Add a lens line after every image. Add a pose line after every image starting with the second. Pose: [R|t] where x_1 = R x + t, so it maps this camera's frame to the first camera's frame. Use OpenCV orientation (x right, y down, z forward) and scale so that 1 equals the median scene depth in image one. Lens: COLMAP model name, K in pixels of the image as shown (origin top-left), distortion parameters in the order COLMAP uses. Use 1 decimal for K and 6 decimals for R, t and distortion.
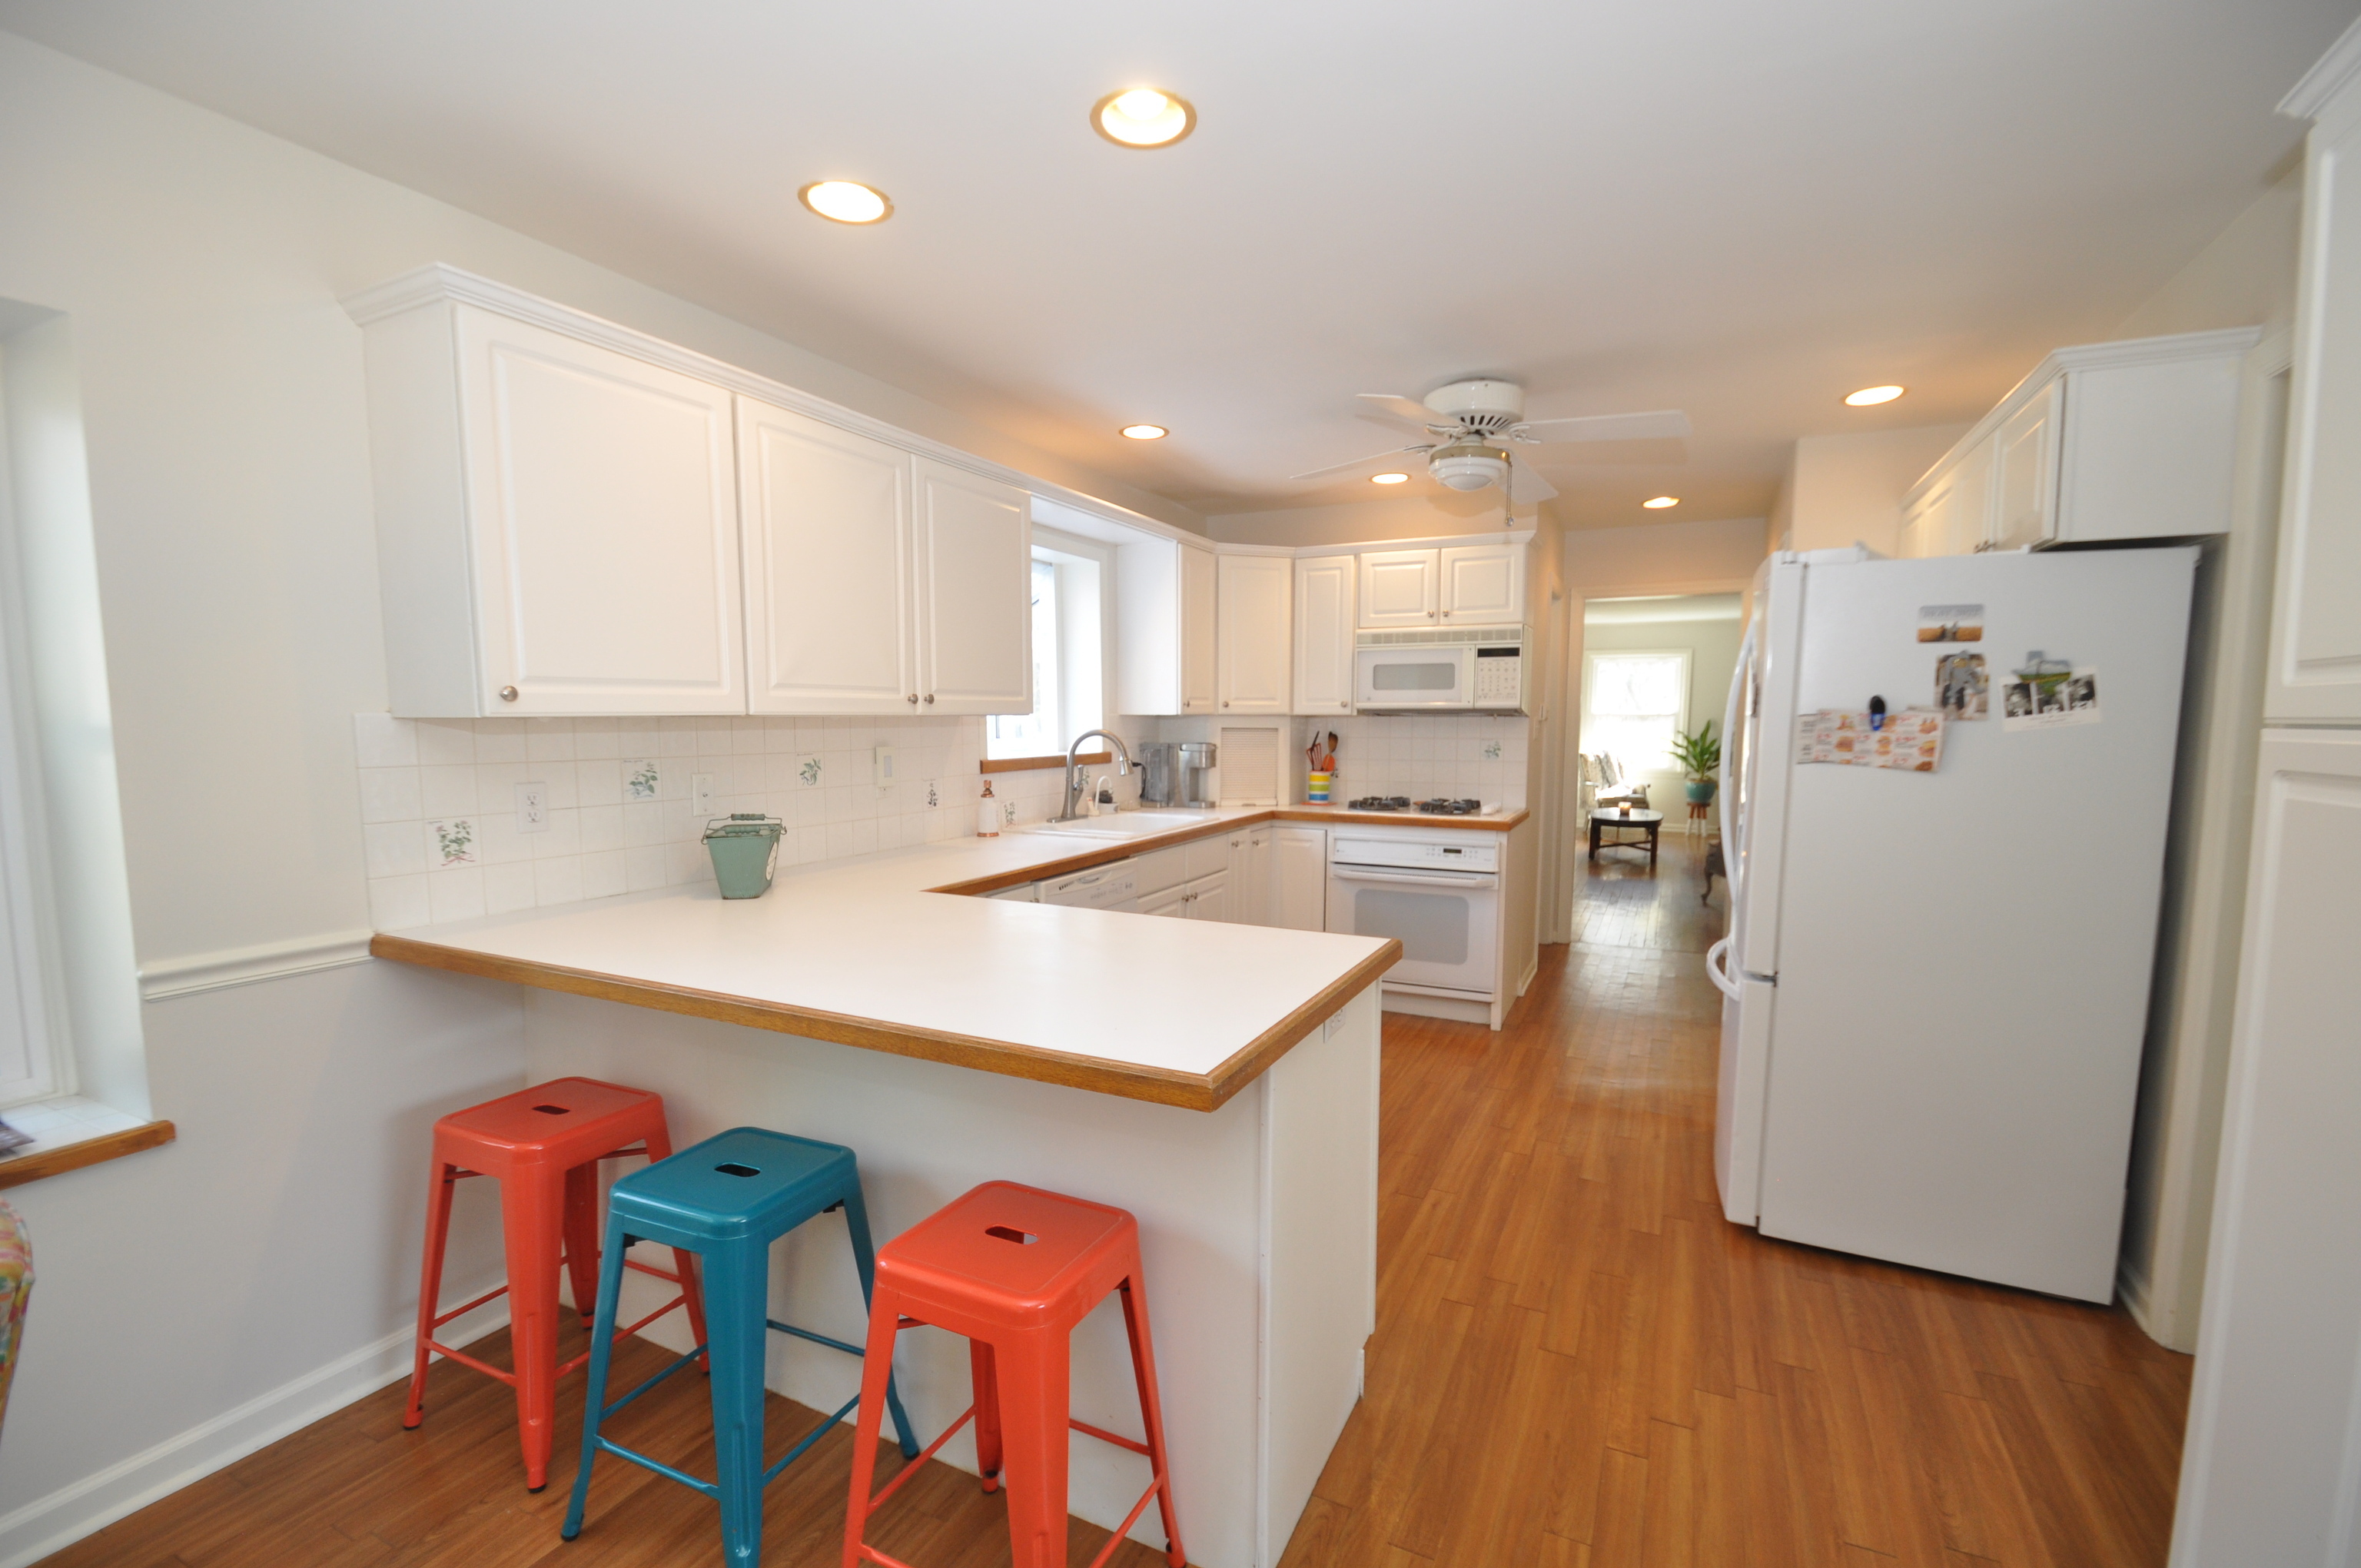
lens RADIAL K [[1028.2, 0, 1181.8], [0, 1028.2, 815.7], [0, 0, 1]] dist [0.004096, -0.011194]
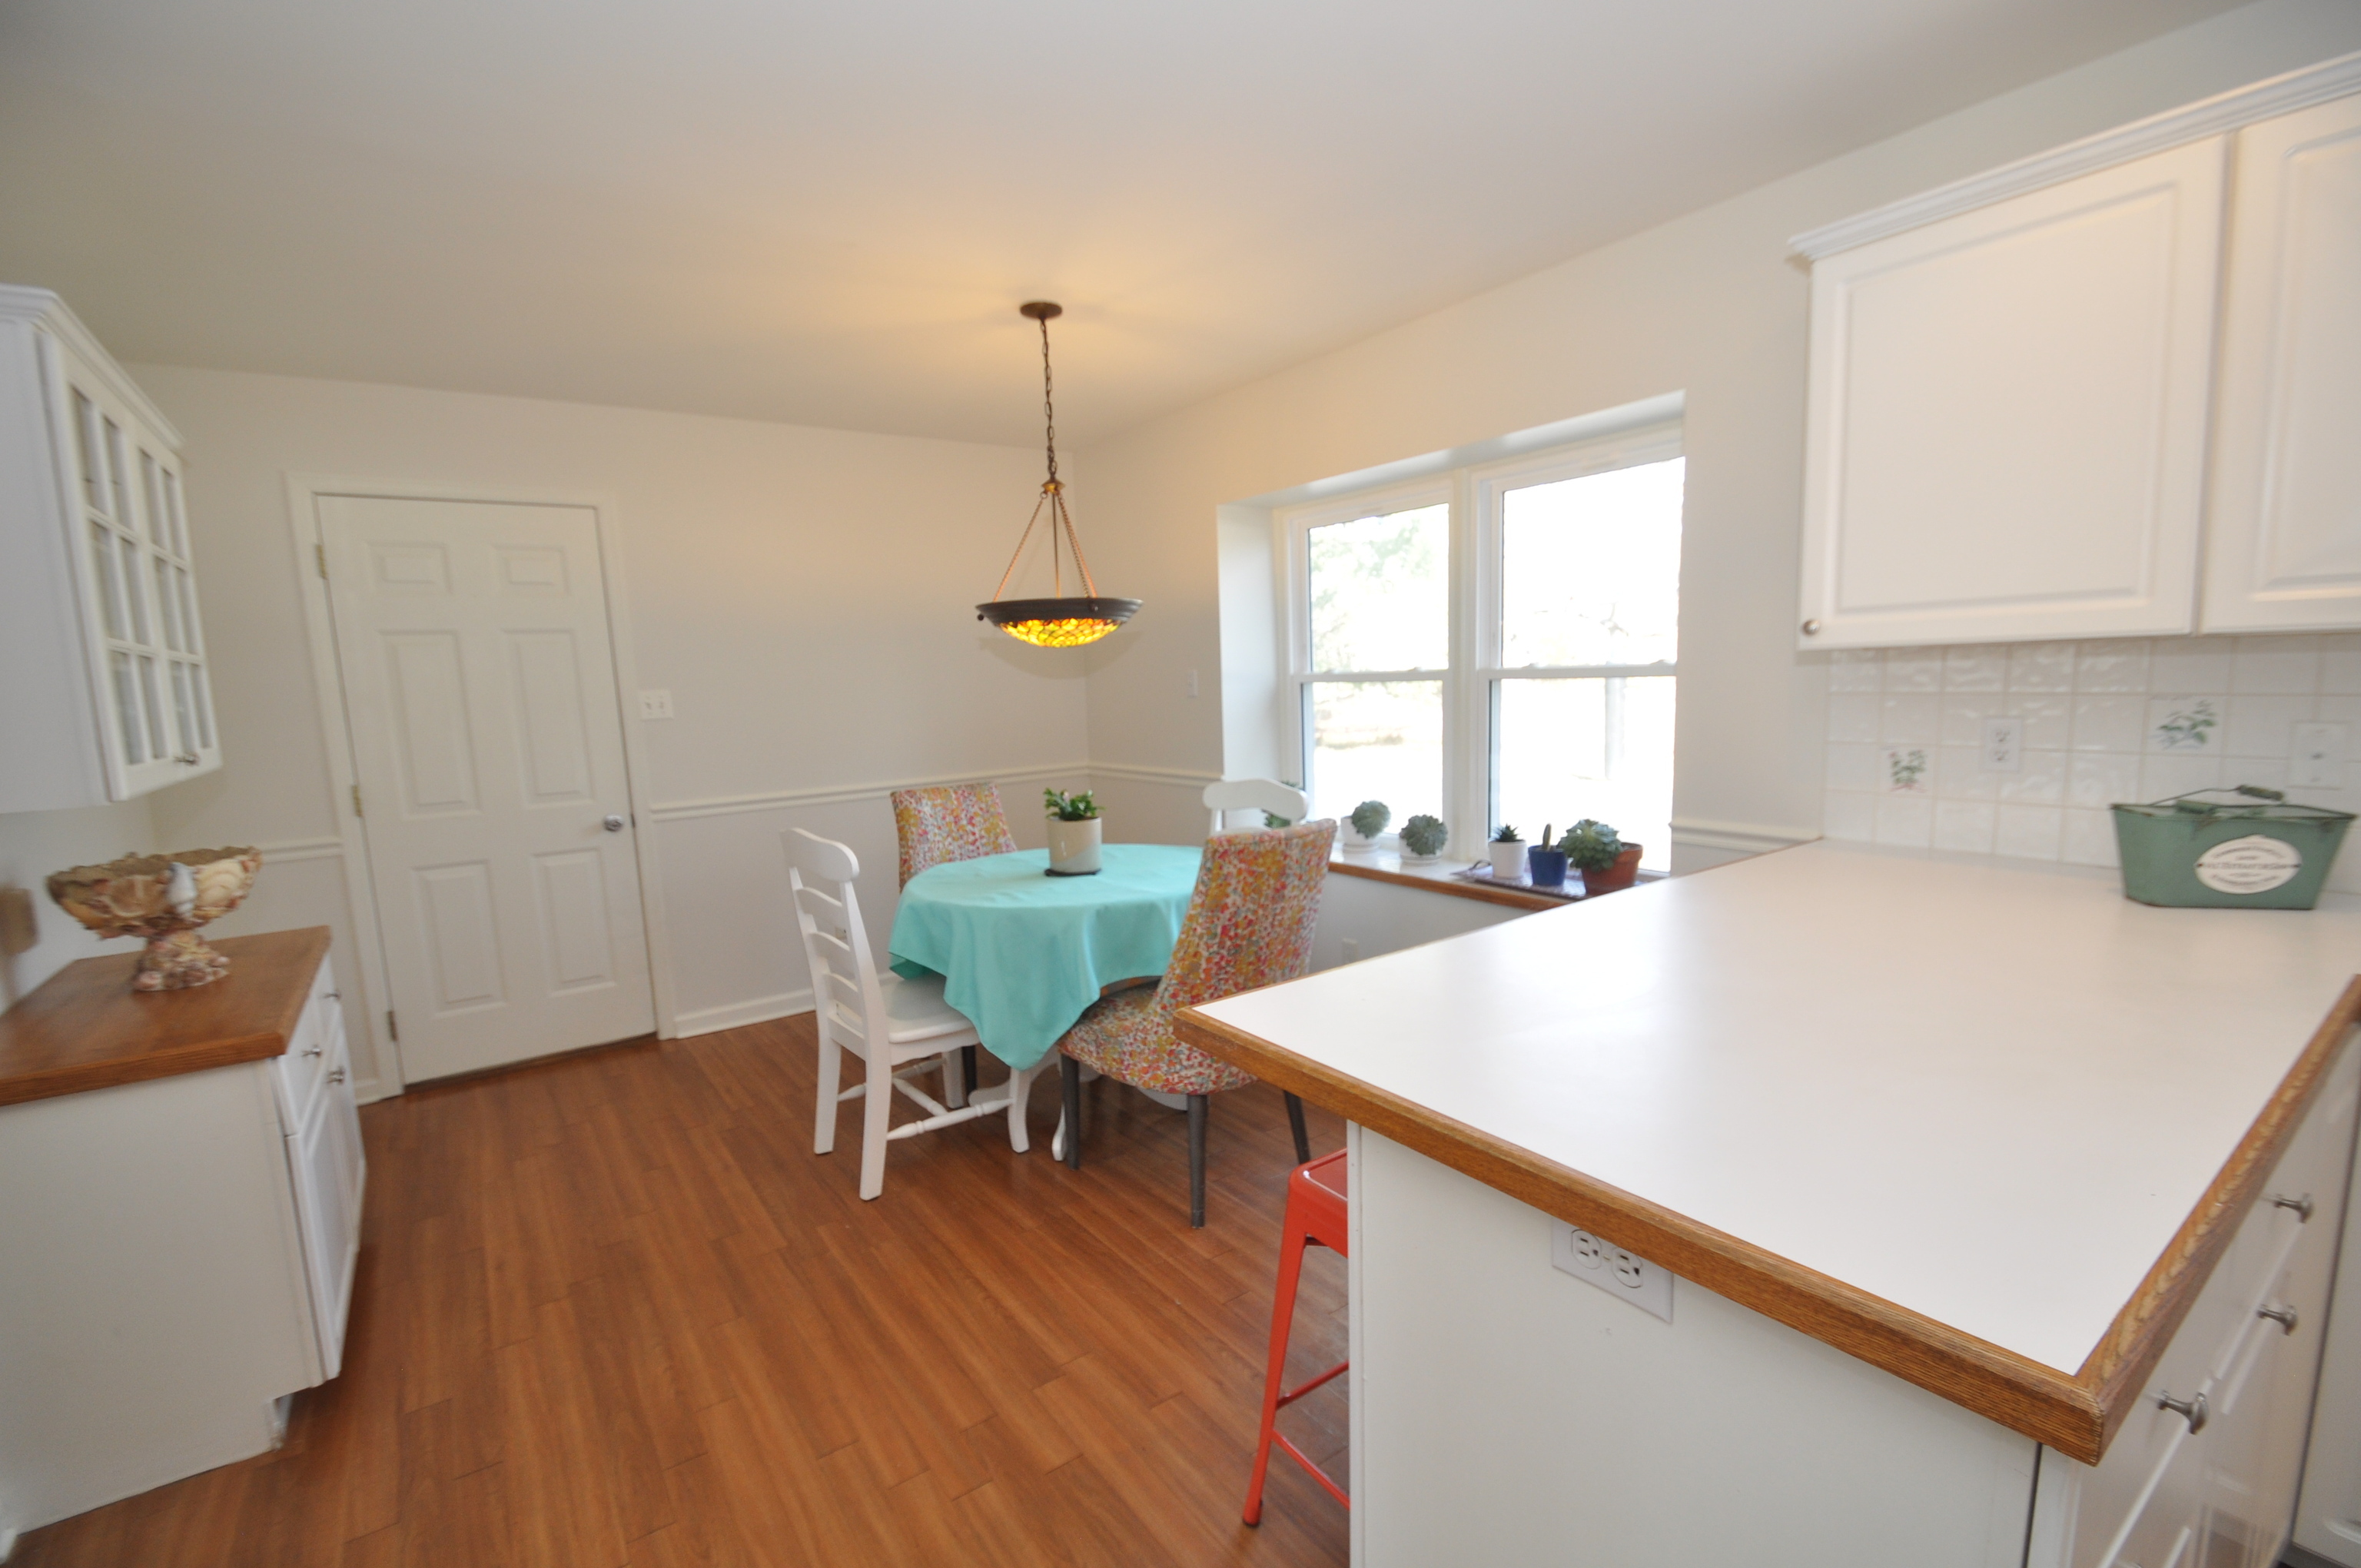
lens RADIAL K [[1028.2, 0, 1179.1], [0, 1028.2, 816.7], [0, 0, 1]] dist [0.004096, -0.011194]
pose [[-0.476485, 0.135181, -0.868728, 0.300254], [-0.051554, 0.982112, 0.181101, -0.042879], [0.877670, 0.131079, -0.460992, 0.472689]]
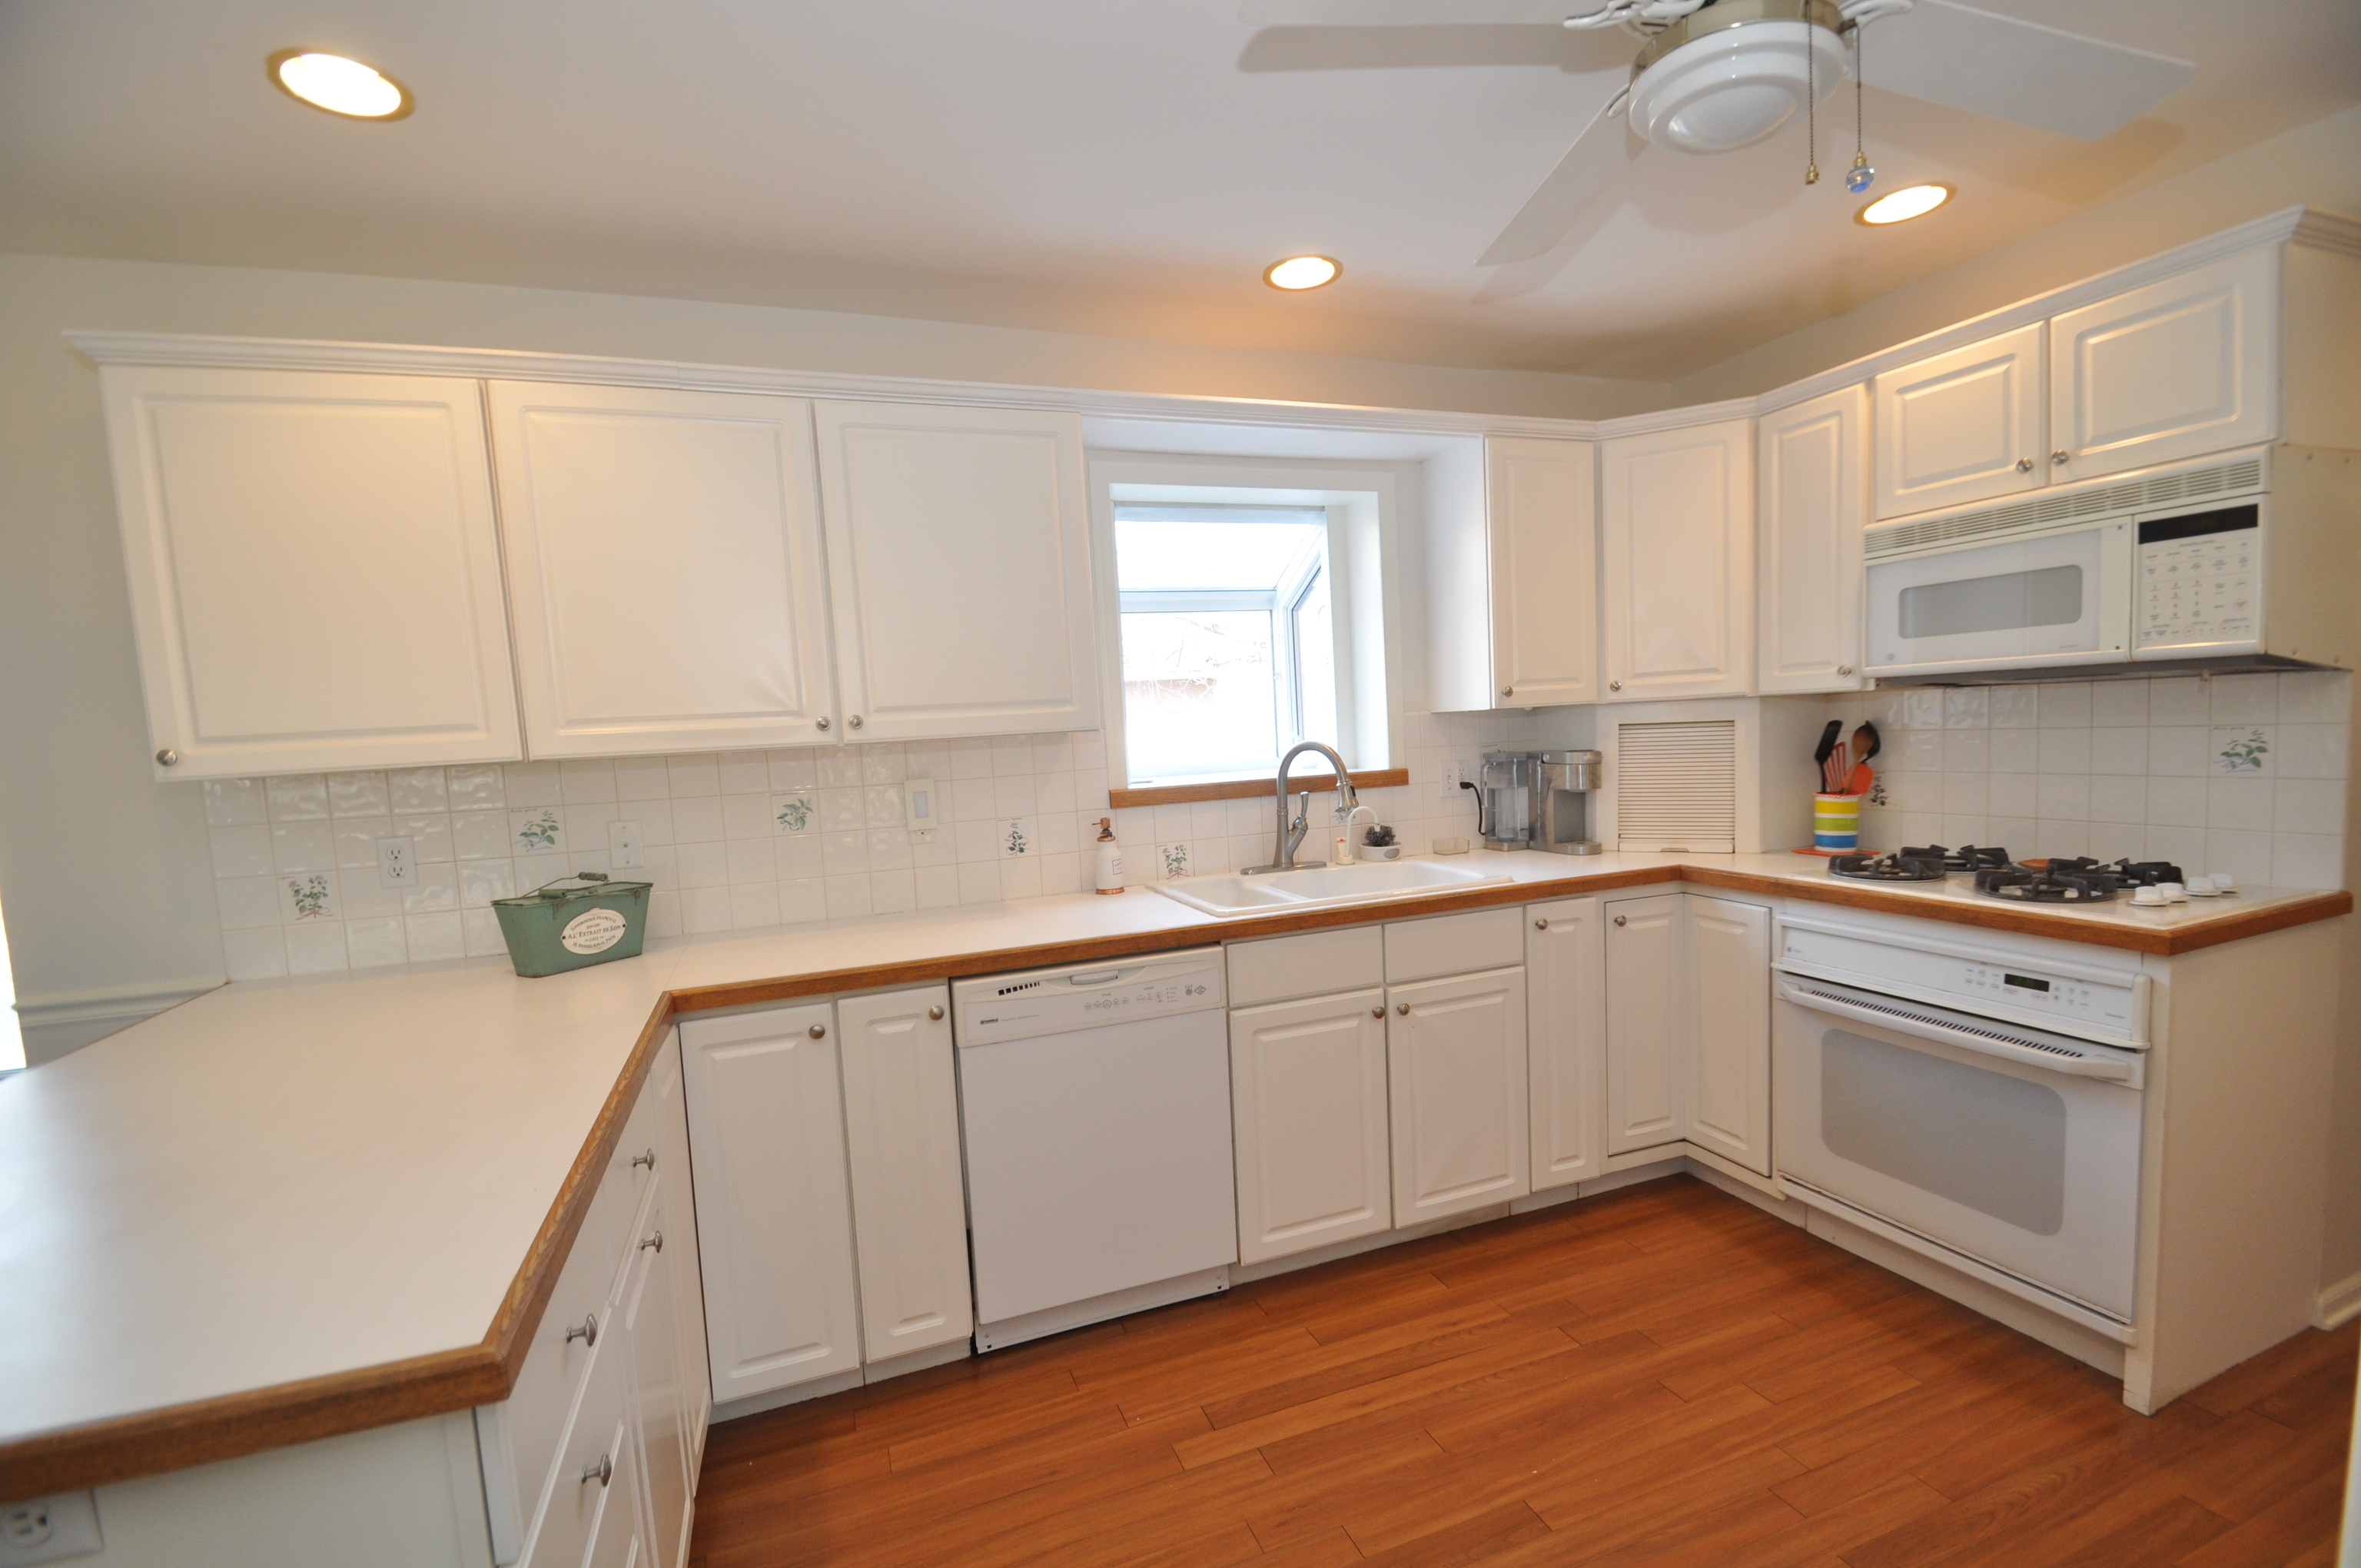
lens RADIAL K [[1028.2, 0, 1178.5], [0, 1028.2, 819.4], [0, 0, 1]] dist [0.004096, -0.011194]
pose [[0.725166, 0.023373, -0.688177, 0.346644], [-0.014653, 0.999721, 0.018514, -0.046333], [0.688418, -0.003342, 0.725306, 0.480502]]
